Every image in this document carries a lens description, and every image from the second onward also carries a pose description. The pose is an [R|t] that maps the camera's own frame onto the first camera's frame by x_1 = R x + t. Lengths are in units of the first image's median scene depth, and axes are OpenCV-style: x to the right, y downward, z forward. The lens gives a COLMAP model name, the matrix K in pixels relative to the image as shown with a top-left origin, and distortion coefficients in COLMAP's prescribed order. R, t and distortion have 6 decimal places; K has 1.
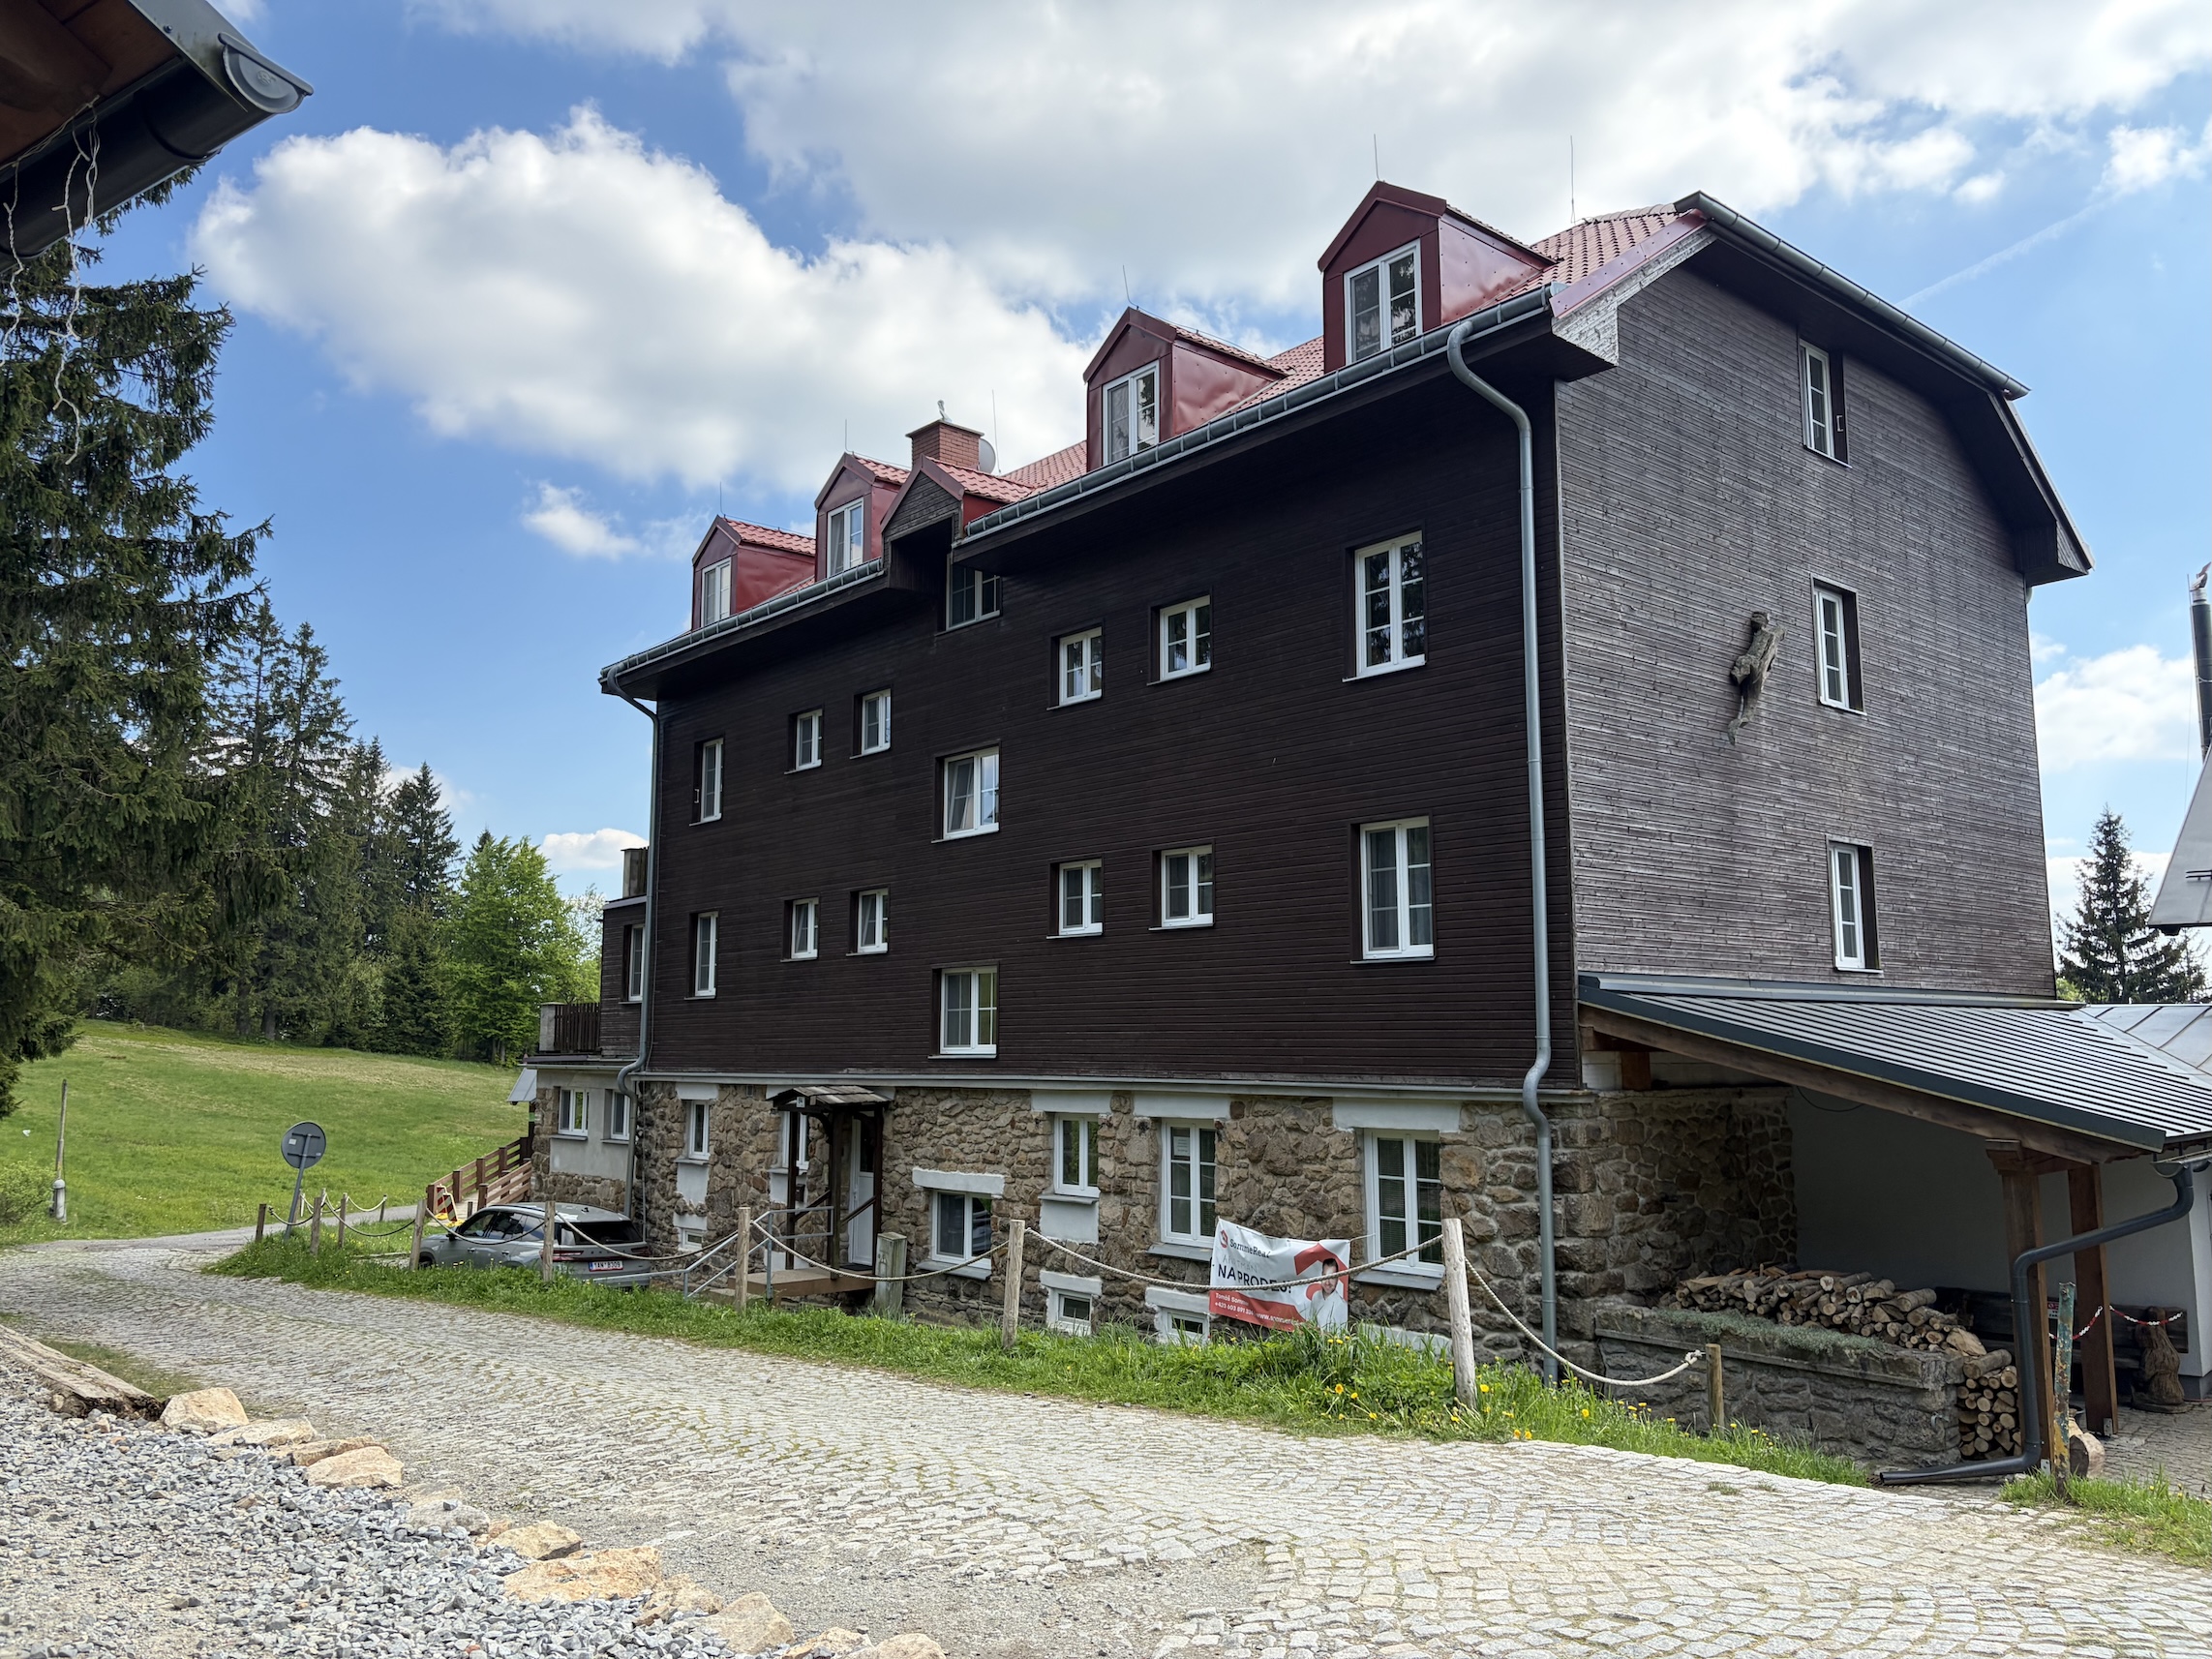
lens RADIAL K [[1687.6, 0, 1106.4], [0, 1687.6, 829.6], [0, 0, 1]] dist [0.000280, 0.000332]
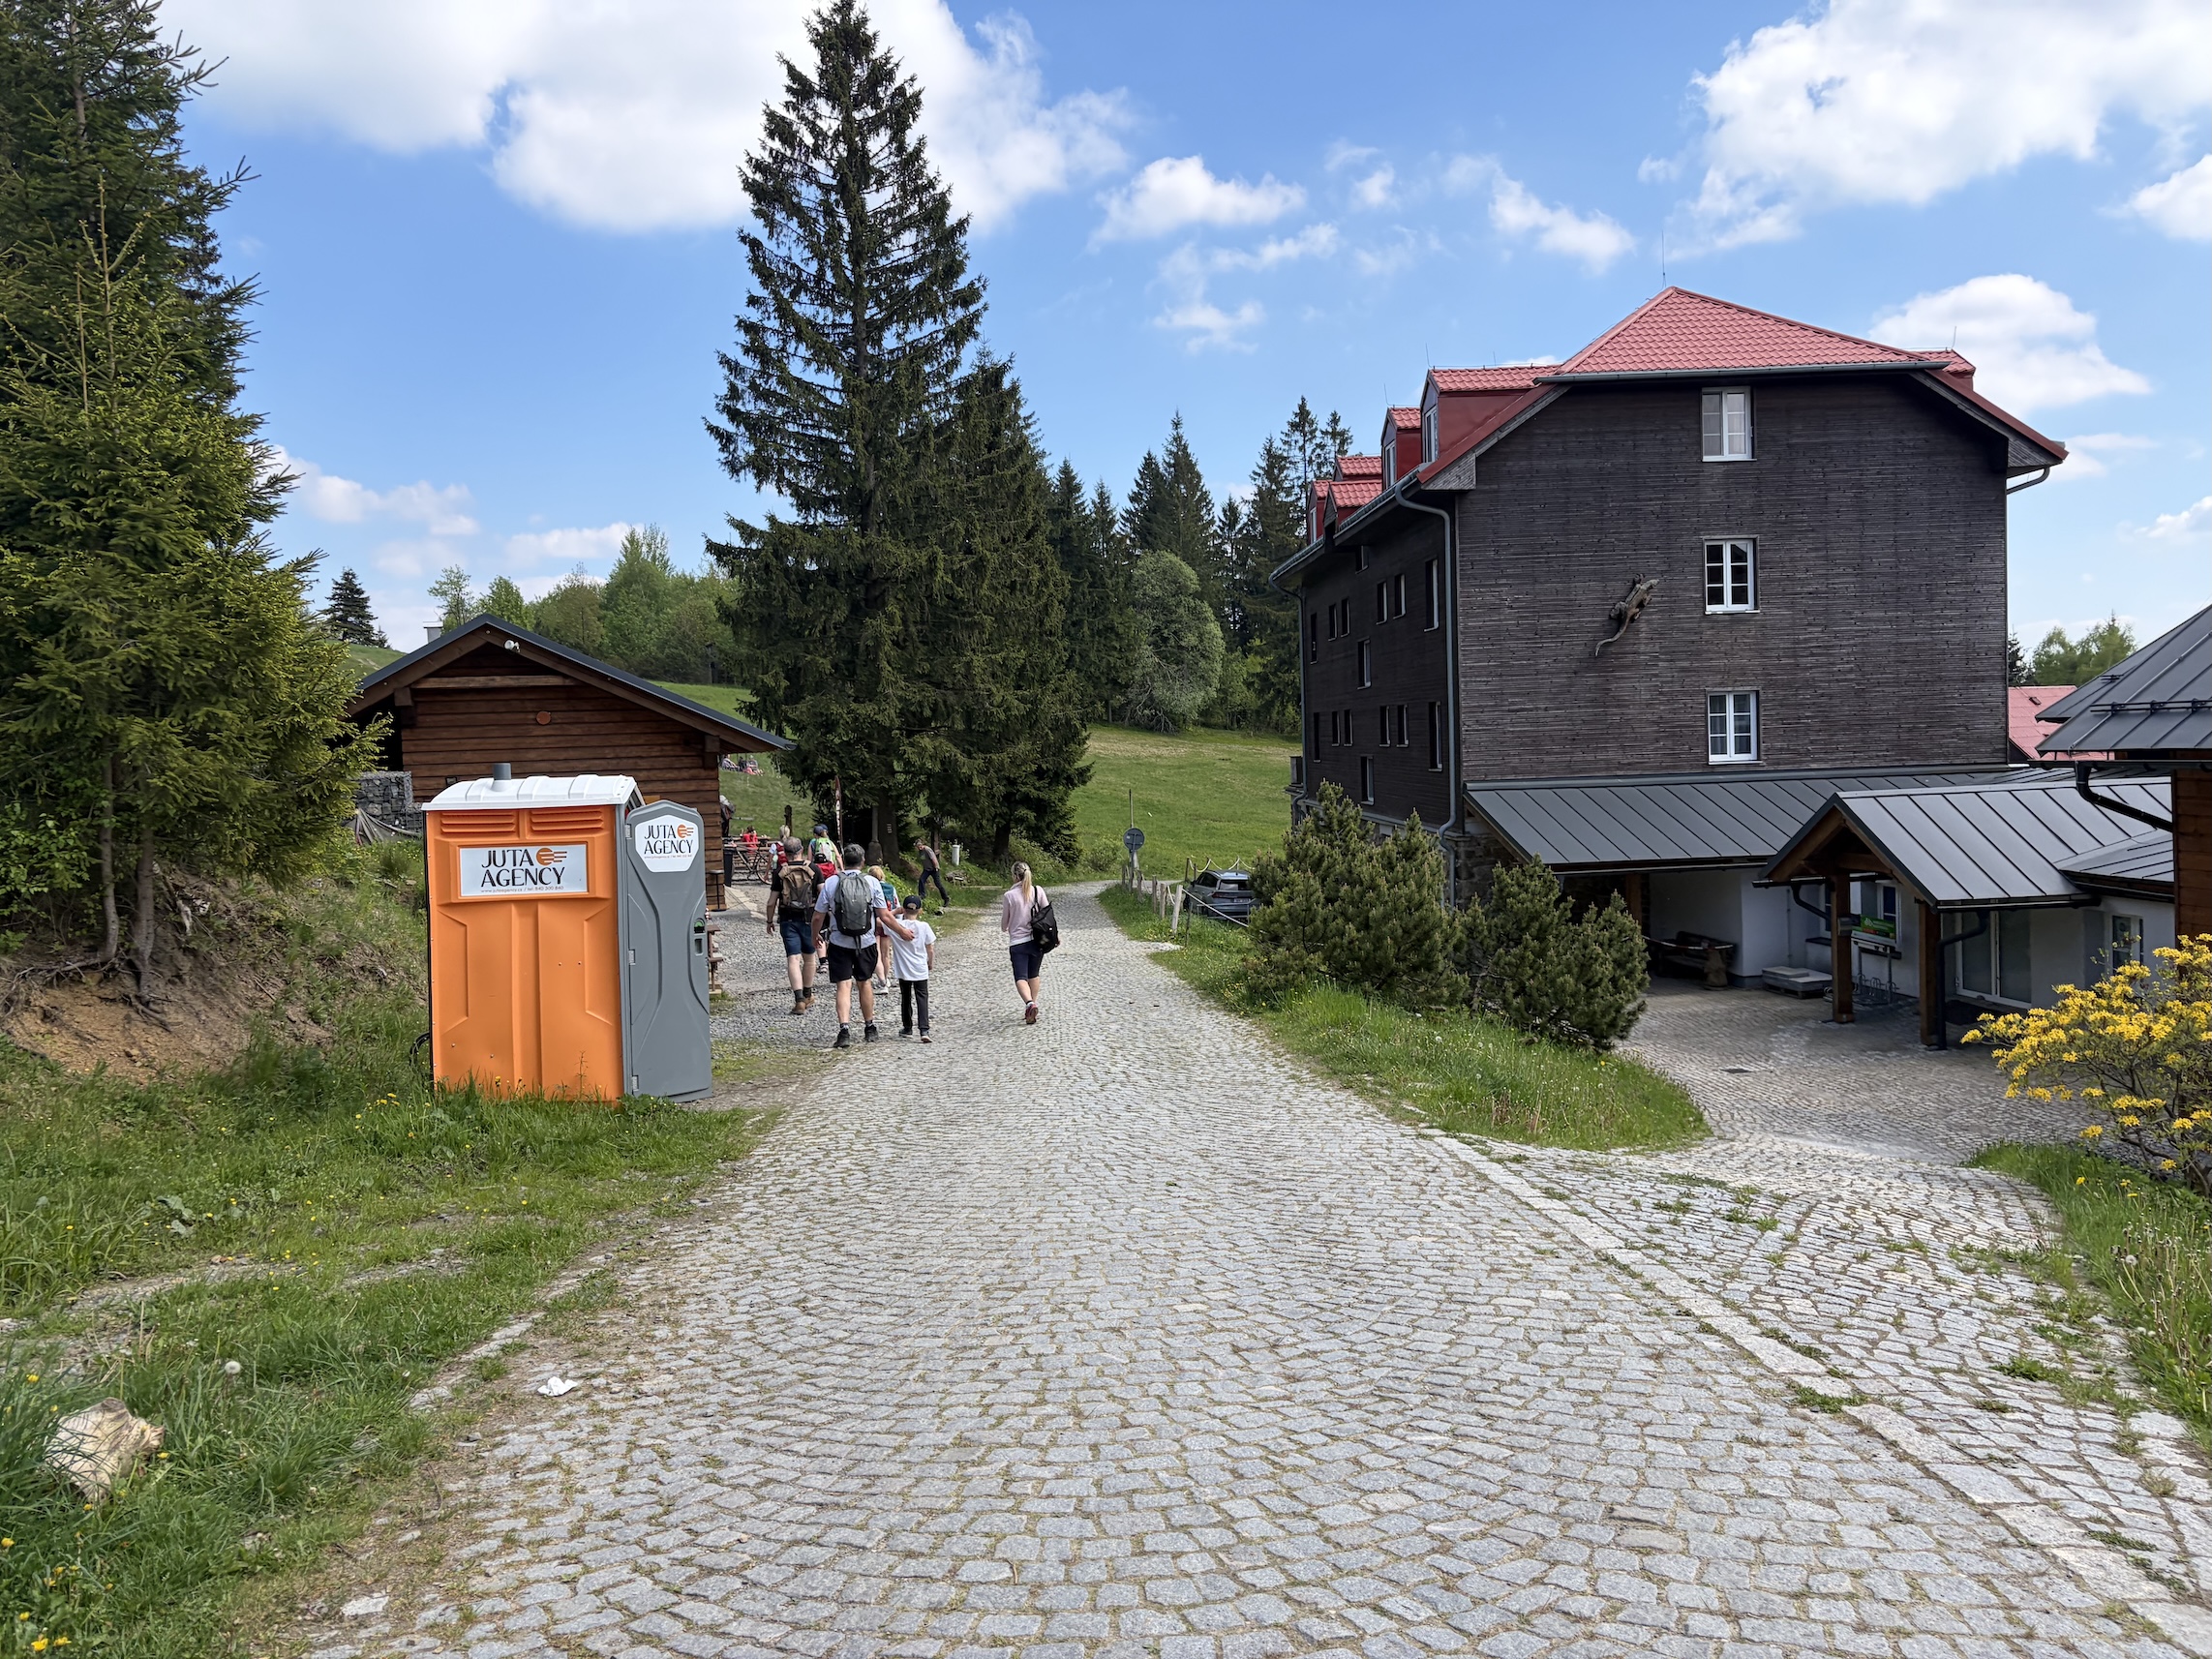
lens RADIAL K [[1687.6, 0, 1098.7], [0, 1687.6, 819.9], [0, 0, 1]] dist [0.000280, 0.000332]
pose [[0.786802, 0.004517, -0.617188, 0.163209], [0.111290, 0.982545, 0.149066, -0.031520], [0.607088, -0.185972, 0.772566, -0.128217]]
